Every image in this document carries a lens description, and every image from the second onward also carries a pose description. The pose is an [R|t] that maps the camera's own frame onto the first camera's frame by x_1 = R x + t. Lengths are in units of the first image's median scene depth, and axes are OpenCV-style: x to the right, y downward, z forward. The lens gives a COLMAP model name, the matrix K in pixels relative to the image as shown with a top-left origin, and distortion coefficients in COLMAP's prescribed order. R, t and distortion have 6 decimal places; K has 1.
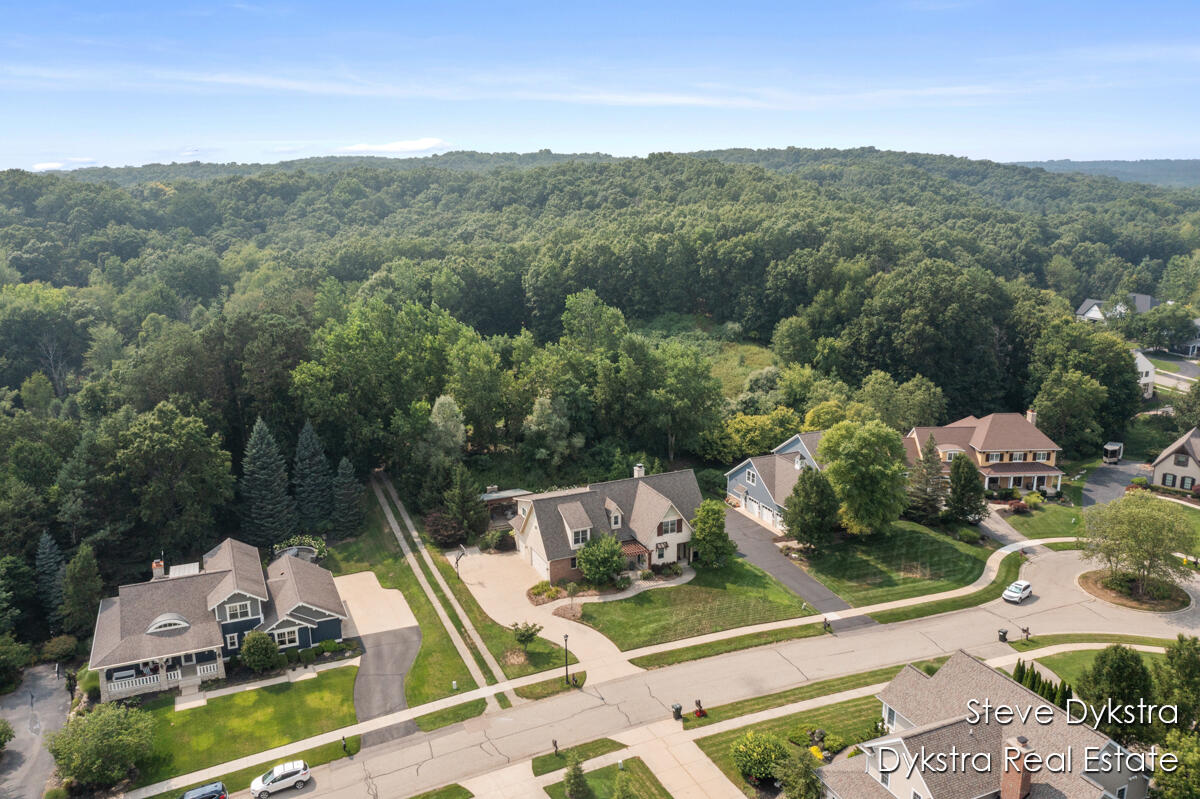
lens RADIAL K [[944.2, 0, 600.0], [0, 944.2, 399.5], [0, 0, 1]] dist [-0.022378, 0.006806]
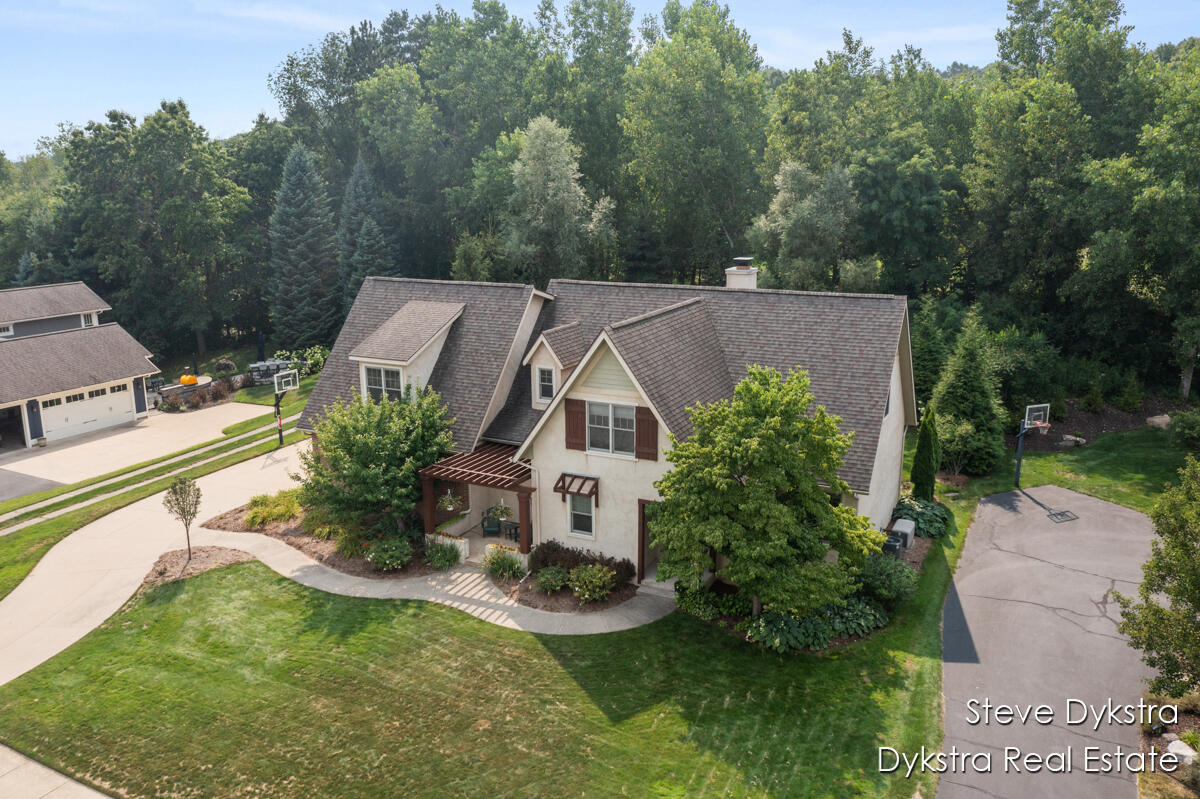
lens RADIAL K [[943.6, 0, 600.0], [0, 943.6, 399.5], [0, 0, 1]] dist [-0.026397, -0.001914]
pose [[0.632517, 0.181181, -0.753058, 0.267428], [-0.182841, 0.979705, 0.082137, 0.101645], [0.752656, 0.085737, 0.652807, 0.791115]]
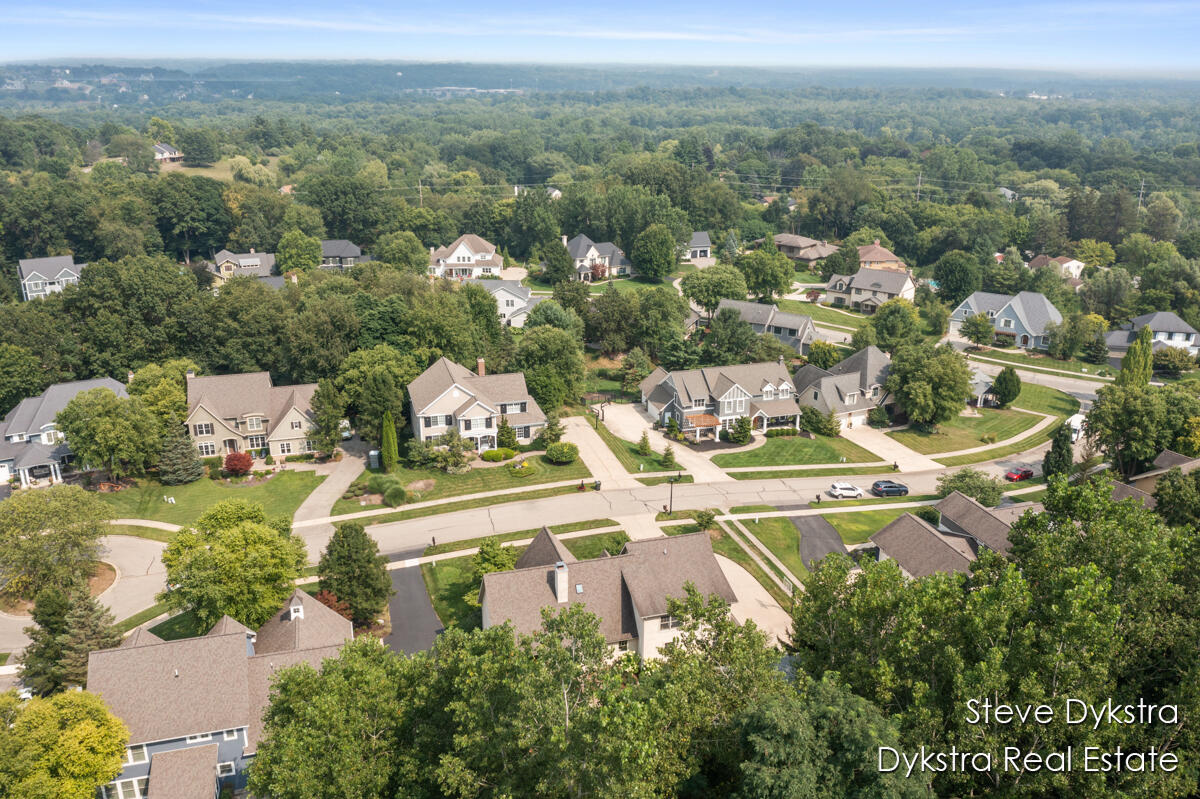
lens RADIAL K [[950.5, 0, 600.0], [0, 950.5, 399.5], [0, 0, 1]] dist [-0.025681, -0.000127]
pose [[-0.992708, -0.034322, 0.115558, -0.065865], [0.034164, 0.839206, 0.542739, -0.432339], [-0.115605, 0.542729, -0.831914, 1.573917]]
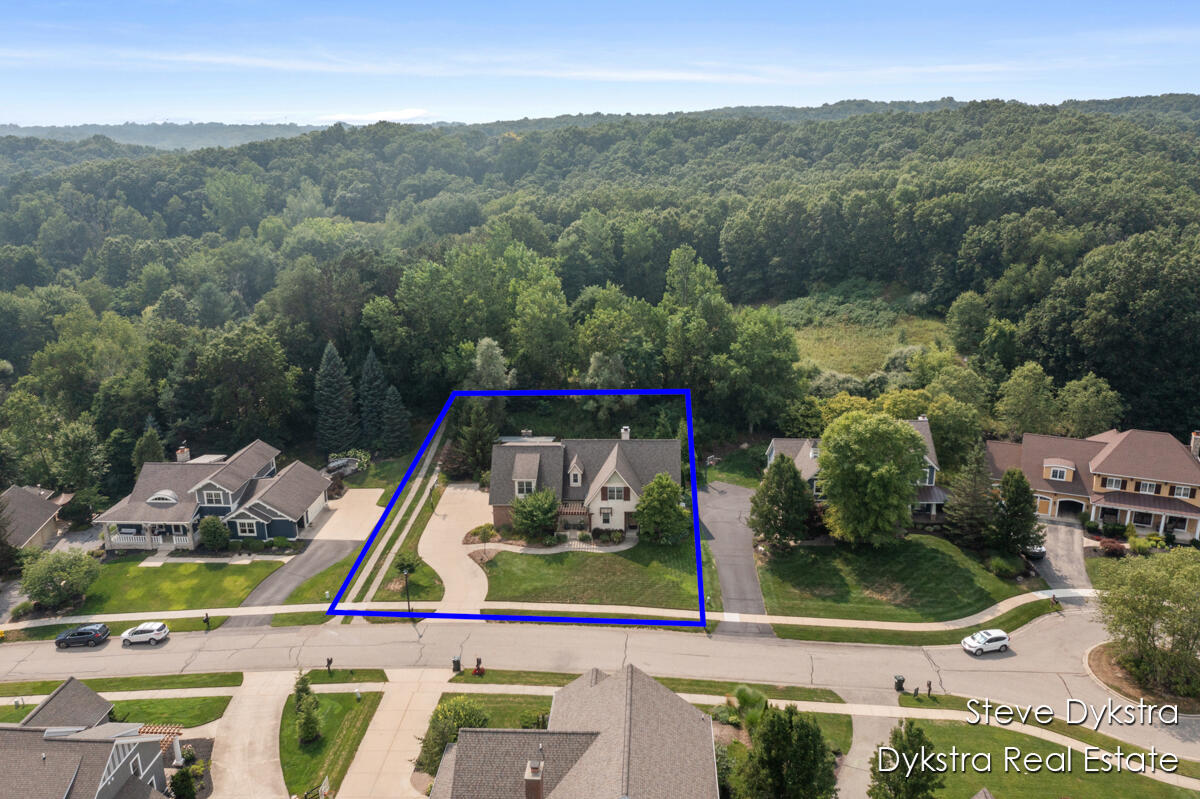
lens RADIAL K [[936.7, 0, 600.0], [0, 936.7, 399.5], [0, 0, 1]] dist [-0.018107, -0.004377]
pose [[0.893928, 0.123125, -0.430967, 0.448894], [-0.100507, 0.992108, 0.074966, -0.030864], [0.436796, -0.023699, 0.899248, 0.121629]]
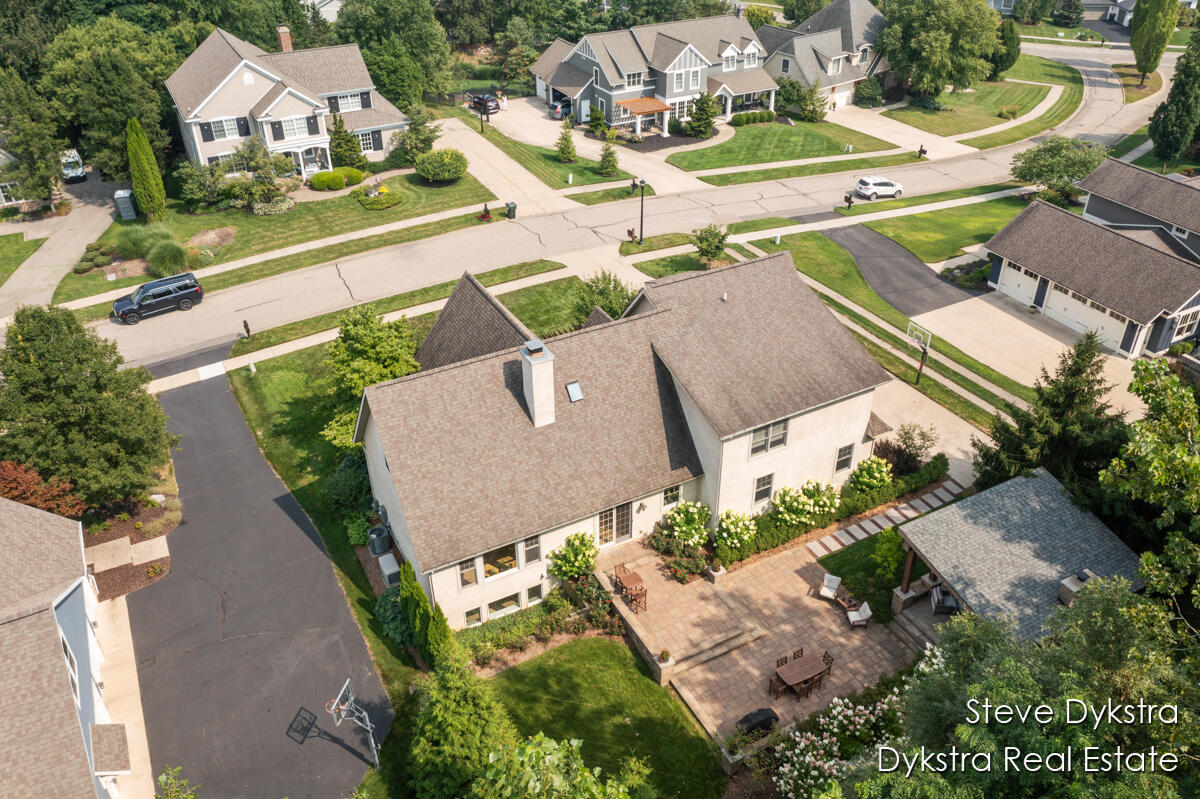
lens RADIAL K [[944.2, 0, 600.0], [0, 944.2, 399.5], [0, 0, 1]] dist [-0.022378, 0.006806]
pose [[-0.996620, 0.058712, -0.057450, 0.042449], [-0.002477, 0.677588, 0.735437, -0.157865], [0.082107, 0.733094, -0.675153, 1.274129]]
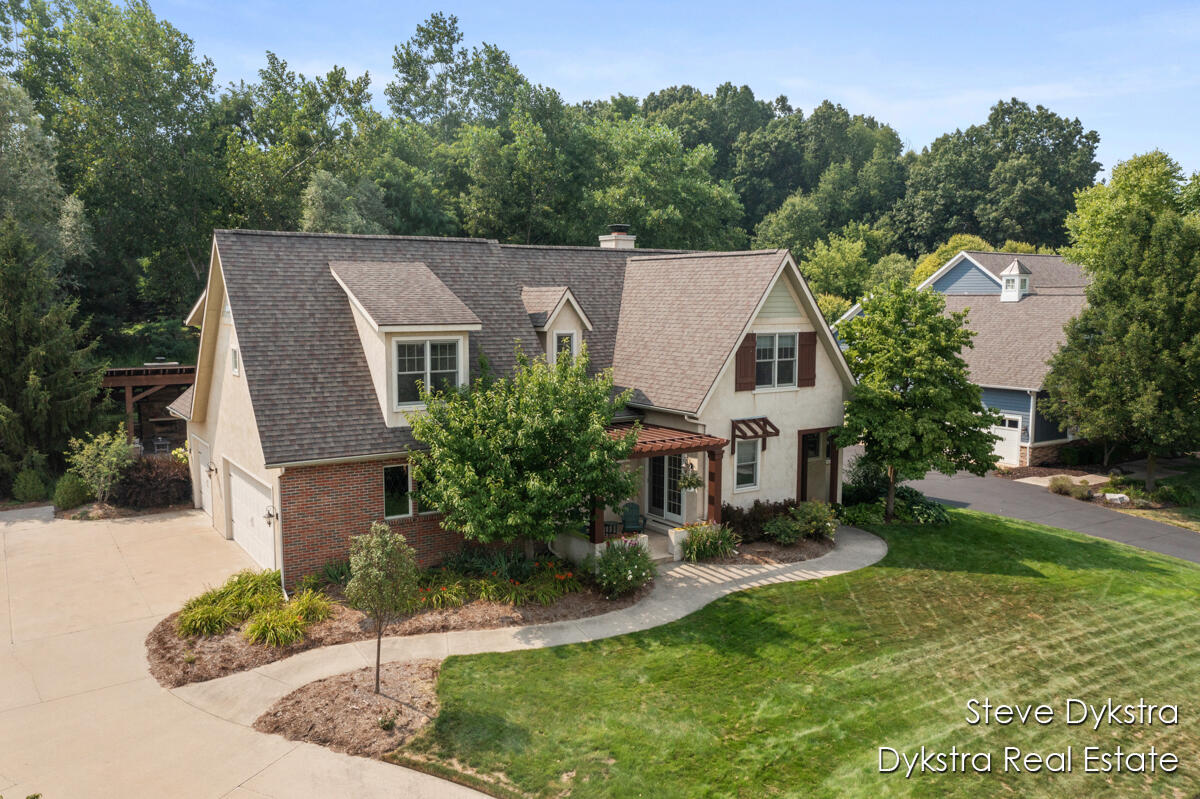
lens RADIAL K [[943.6, 0, 600.0], [0, 943.6, 399.5], [0, 0, 1]] dist [-0.026397, -0.001914]
pose [[0.987014, -0.007117, 0.160475, -0.015281], [0.027993, 0.991353, -0.128205, 0.171981], [-0.158175, 0.131033, 0.978678, 0.730157]]
